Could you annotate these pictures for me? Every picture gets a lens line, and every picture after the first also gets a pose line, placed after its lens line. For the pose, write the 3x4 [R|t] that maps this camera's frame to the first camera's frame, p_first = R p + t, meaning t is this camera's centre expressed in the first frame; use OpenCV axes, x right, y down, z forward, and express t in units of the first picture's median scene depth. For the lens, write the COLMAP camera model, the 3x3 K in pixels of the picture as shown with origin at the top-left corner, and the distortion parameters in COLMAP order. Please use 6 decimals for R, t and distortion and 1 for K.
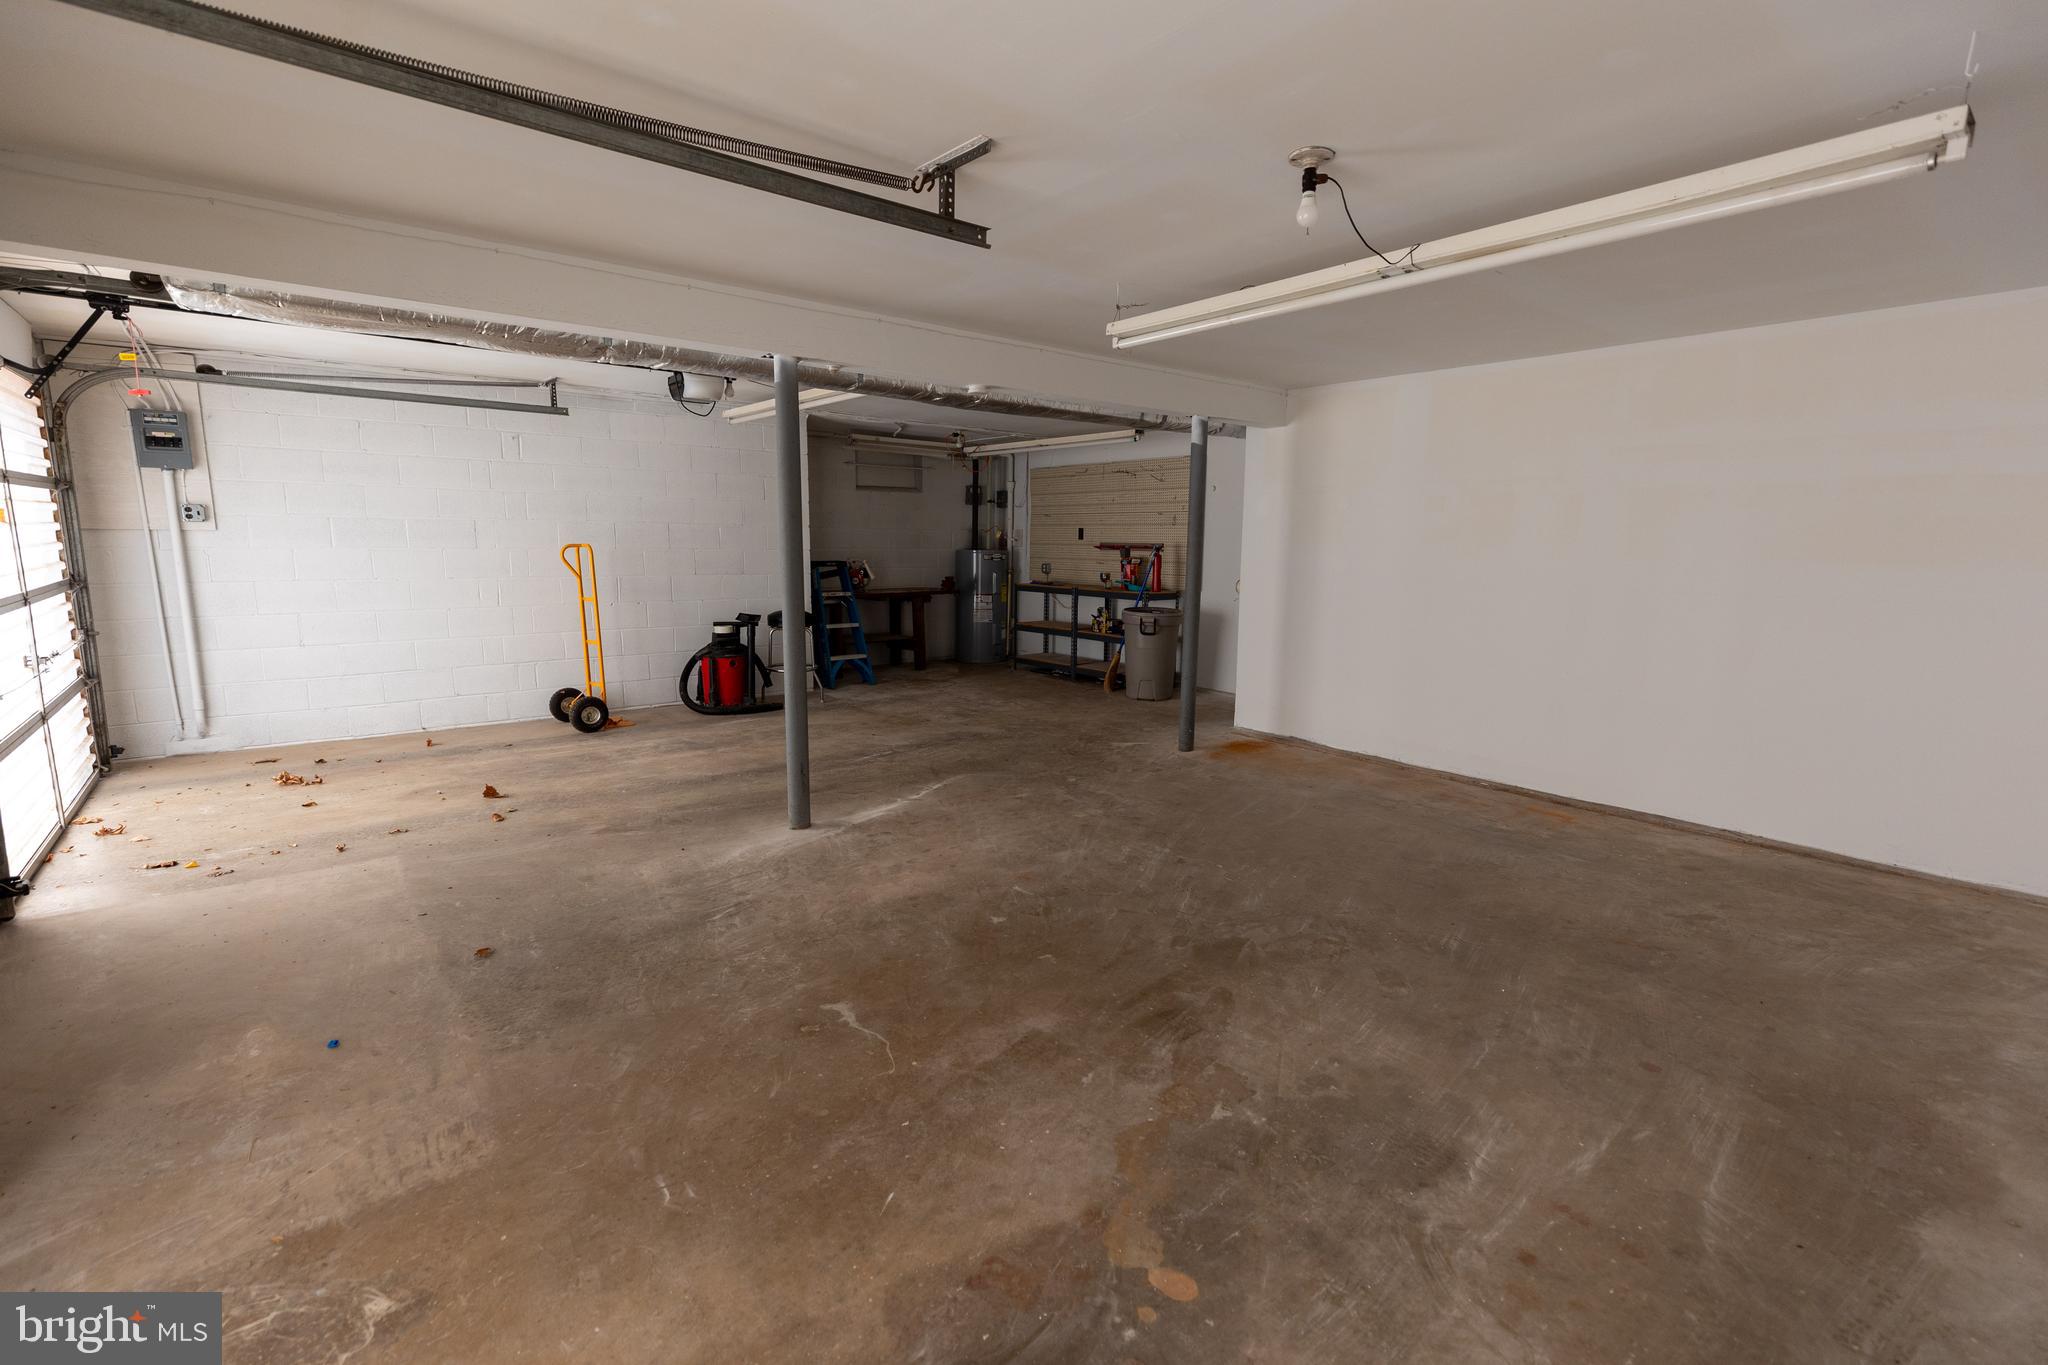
lens RADIAL K [[907.0, 0, 1008.8], [0, 907.0, 692.1], [0, 0, 1]] dist [0.003712, 0.000624]
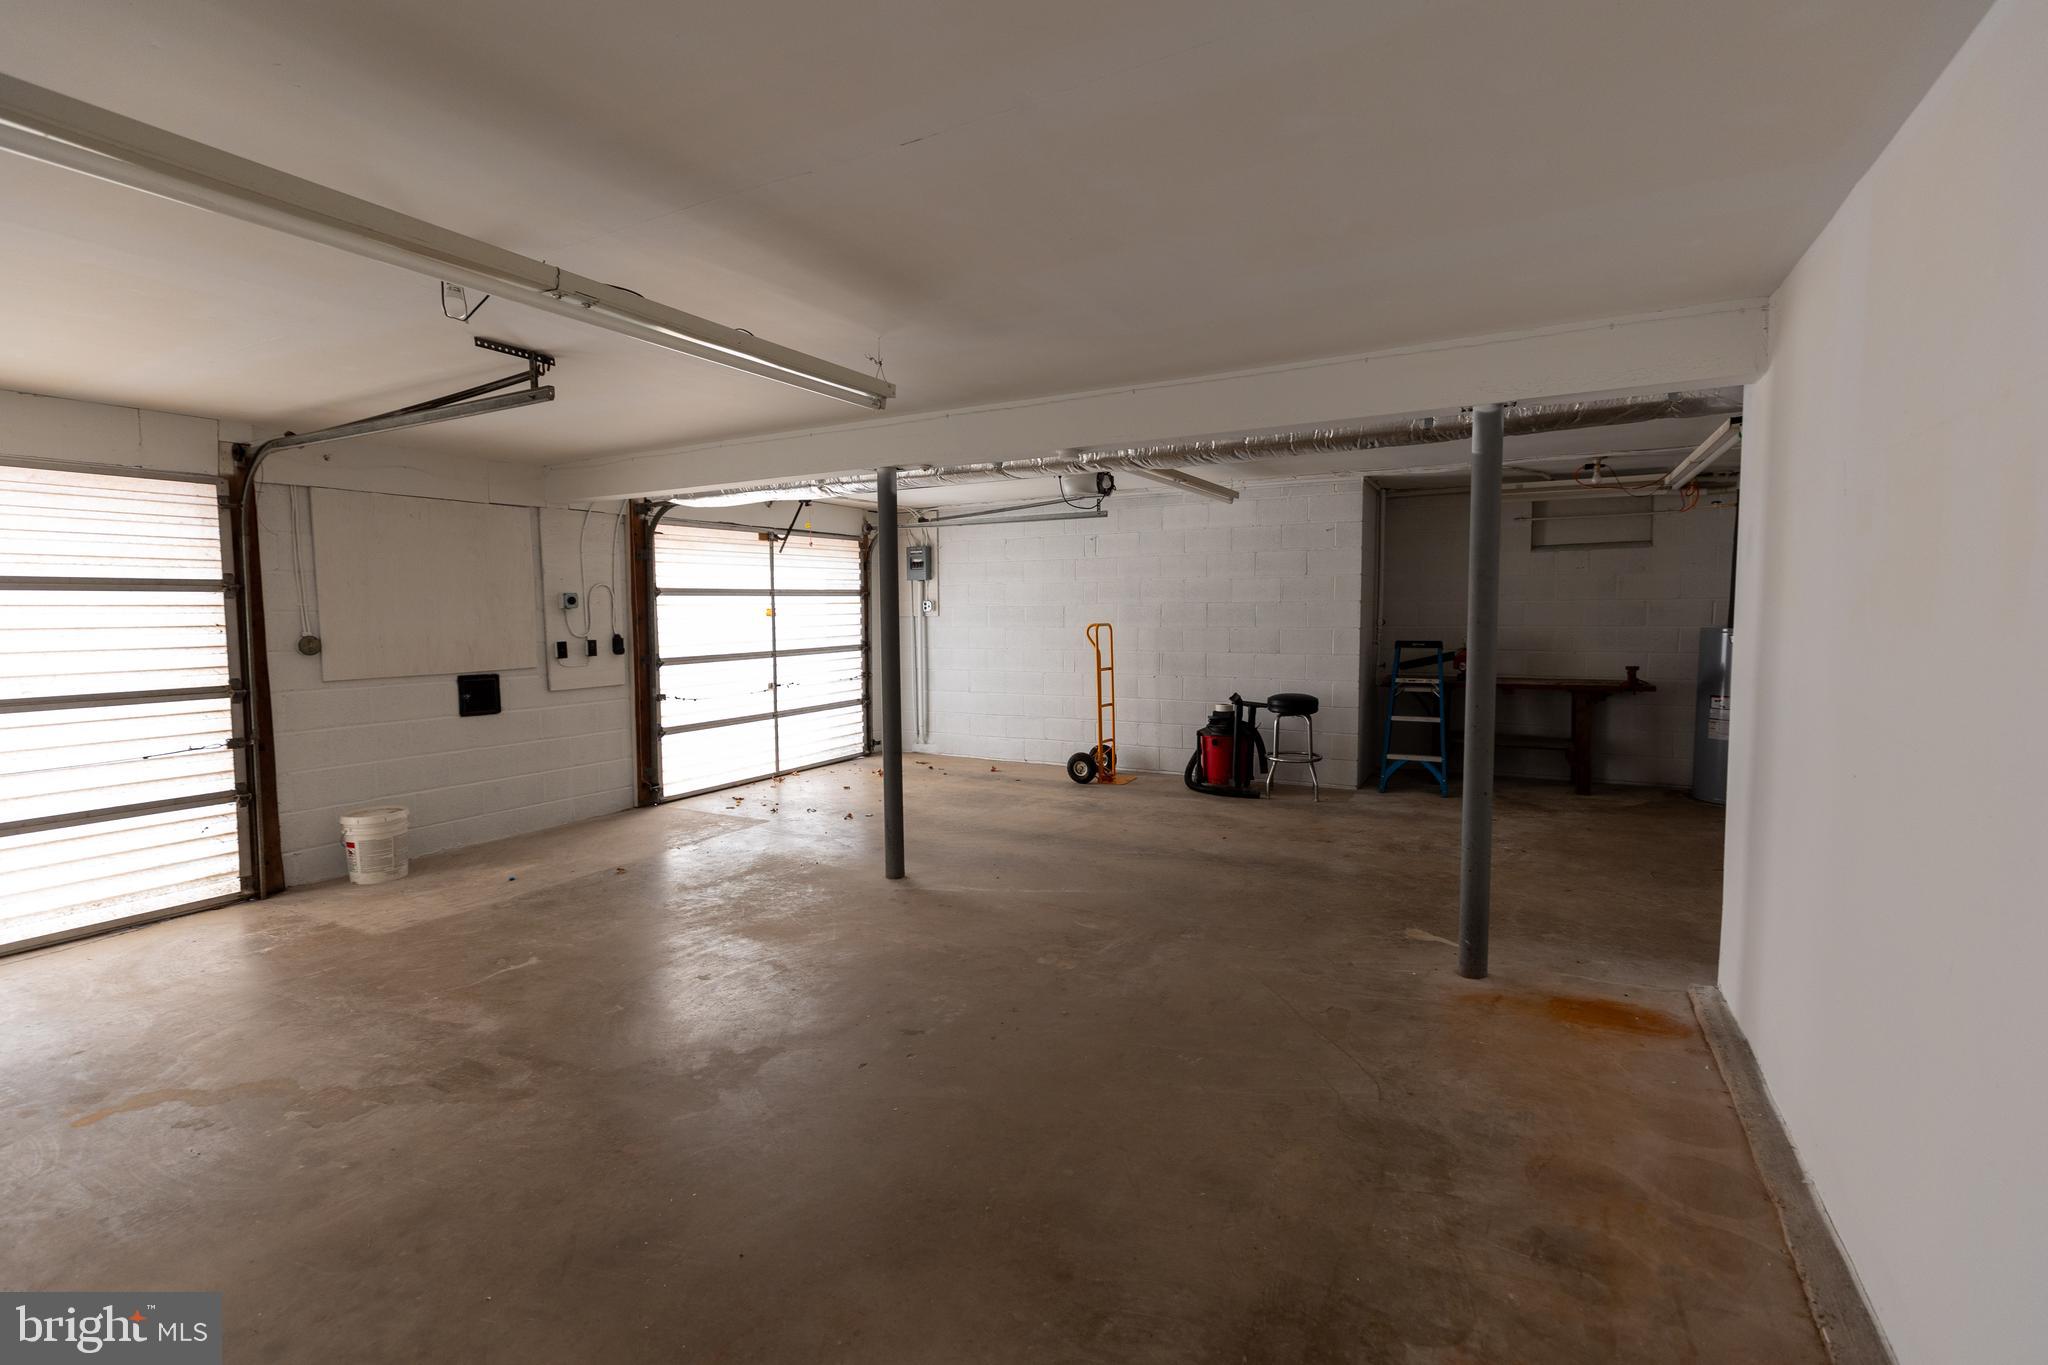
lens RADIAL K [[907.0, 0, 1036.1], [0, 907.0, 676.4], [0, 0, 1]] dist [0.003712, 0.000624]
pose [[0.386282, 0.051066, -0.920966, 0.807762], [-0.141057, 0.989992, -0.004270, -0.108656], [0.911531, 0.131558, 0.389620, 0.658558]]
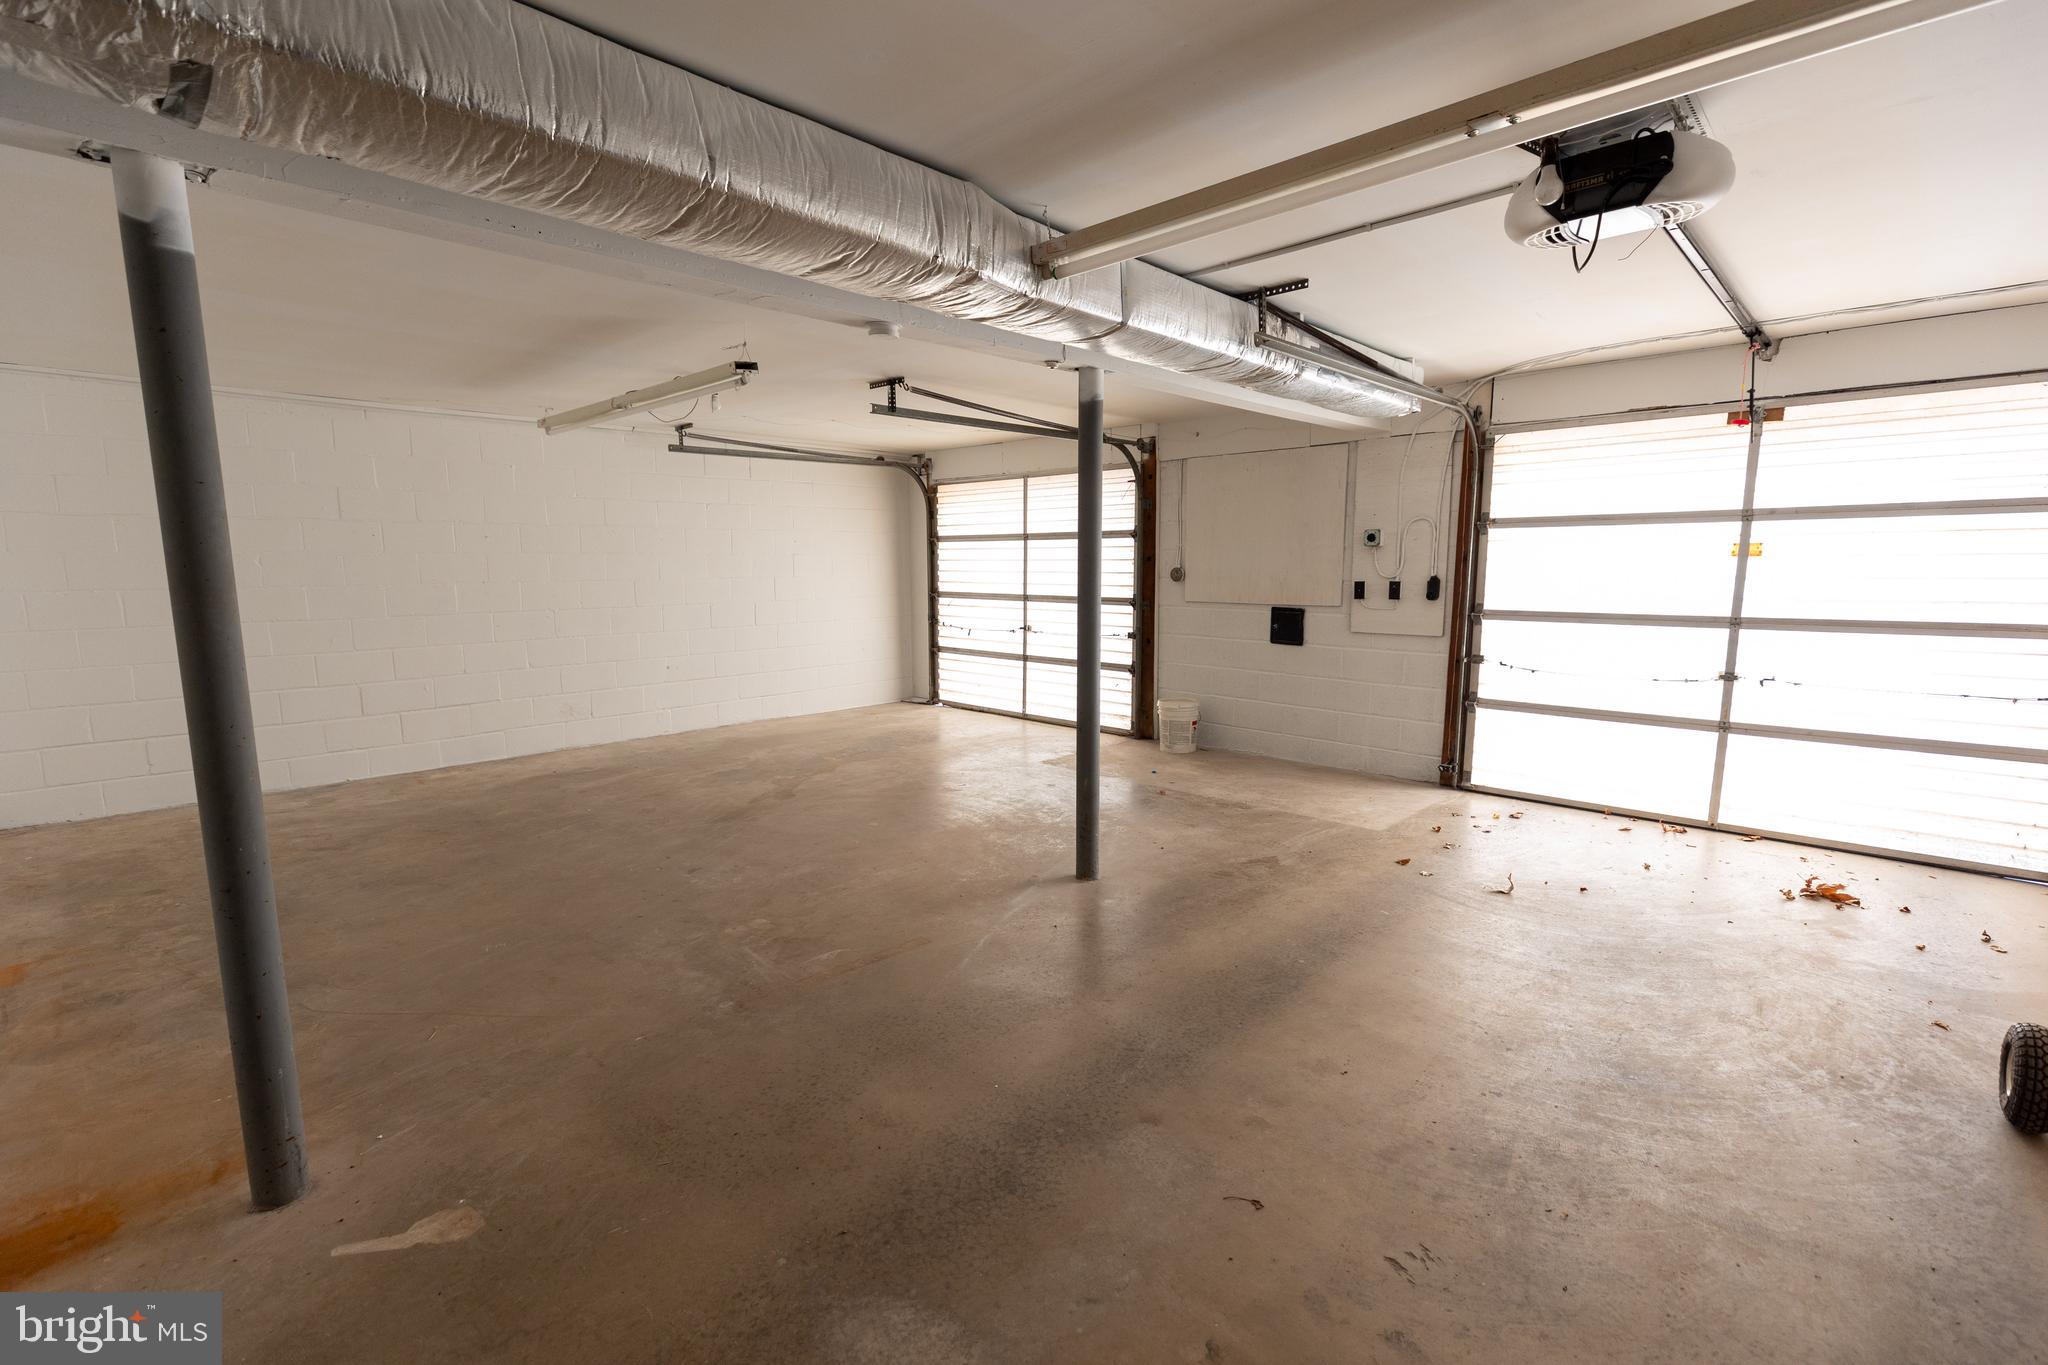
lens RADIAL K [[907.0, 0, 1022.4], [0, 907.0, 694.7], [0, 0, 1]] dist [0.003712, 0.000624]
pose [[-0.991441, 0.011630, -0.130038, -0.045695], [-0.029837, 0.949482, 0.312399, -0.297460], [0.127102, 0.313605, -0.941008, 1.713152]]
